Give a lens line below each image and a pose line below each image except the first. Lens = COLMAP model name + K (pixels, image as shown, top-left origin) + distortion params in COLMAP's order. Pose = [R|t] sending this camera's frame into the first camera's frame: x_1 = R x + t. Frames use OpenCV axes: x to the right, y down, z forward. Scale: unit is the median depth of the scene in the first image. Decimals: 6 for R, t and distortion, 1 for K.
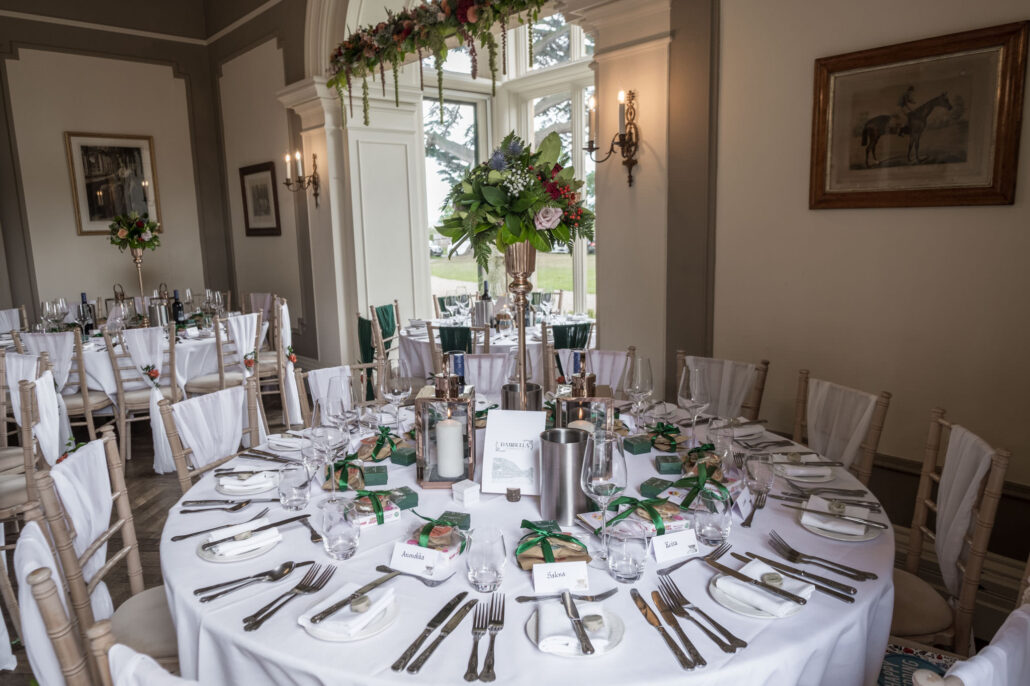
lens RADIAL K [[687.9, 0, 513.3], [0, 687.9, 332.5], [0, 0, 1]] dist [-0.000791, 0.003190]
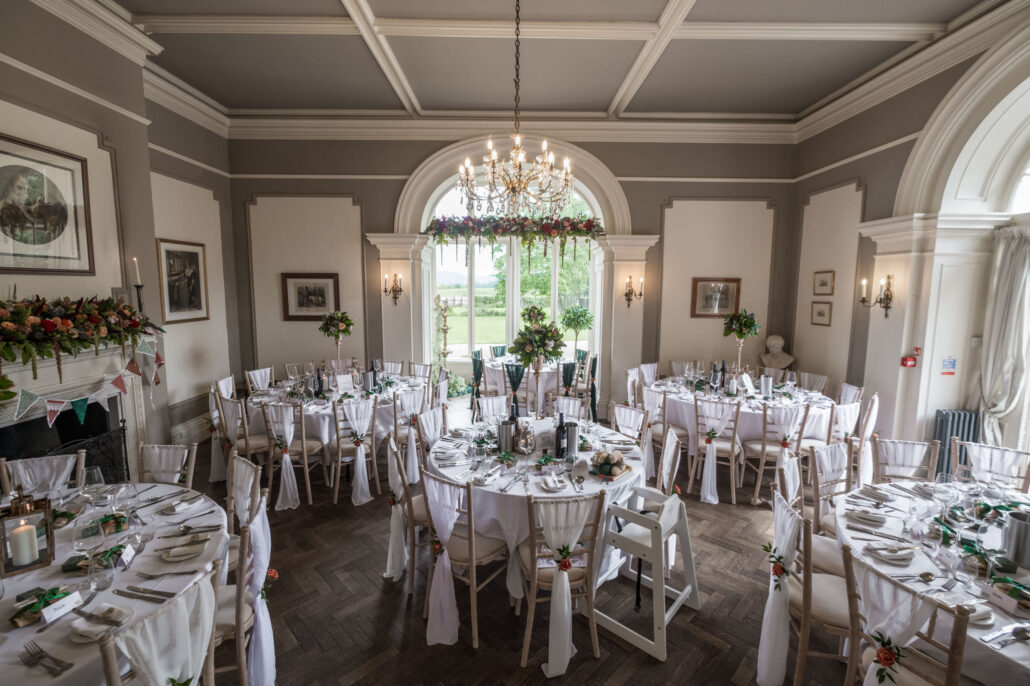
lens RADIAL K [[443.6, 0, 510.7], [0, 443.6, 336.4], [0, 0, 1]] dist [-0.012023, -0.000203]
pose [[0.674774, -0.051774, 0.736207, -1.558467], [0.091790, 0.995678, -0.014109, -0.111962], [-0.732294, 0.077097, 0.676610, 0.116265]]
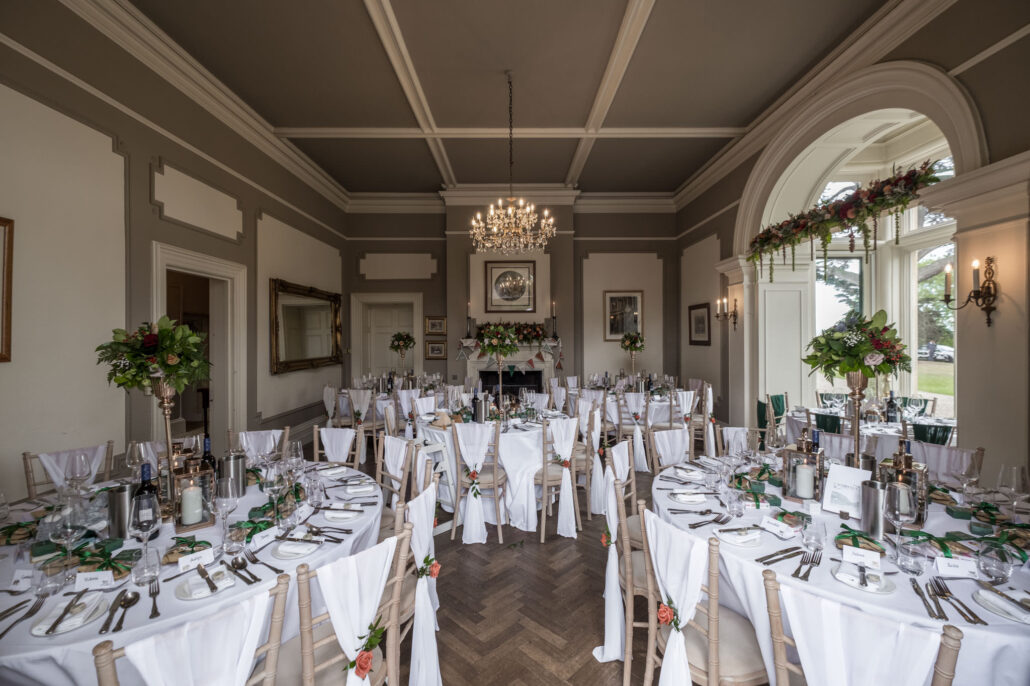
lens RADIAL K [[443.6, 0, 510.7], [0, 443.6, 336.4], [0, 0, 1]] dist [-0.012023, -0.000203]
pose [[0.736696, 0.024520, -0.675779, 0.060158], [-0.121753, 0.987820, -0.096886, 0.000268], [0.665173, 0.153654, 0.730709, -0.221427]]
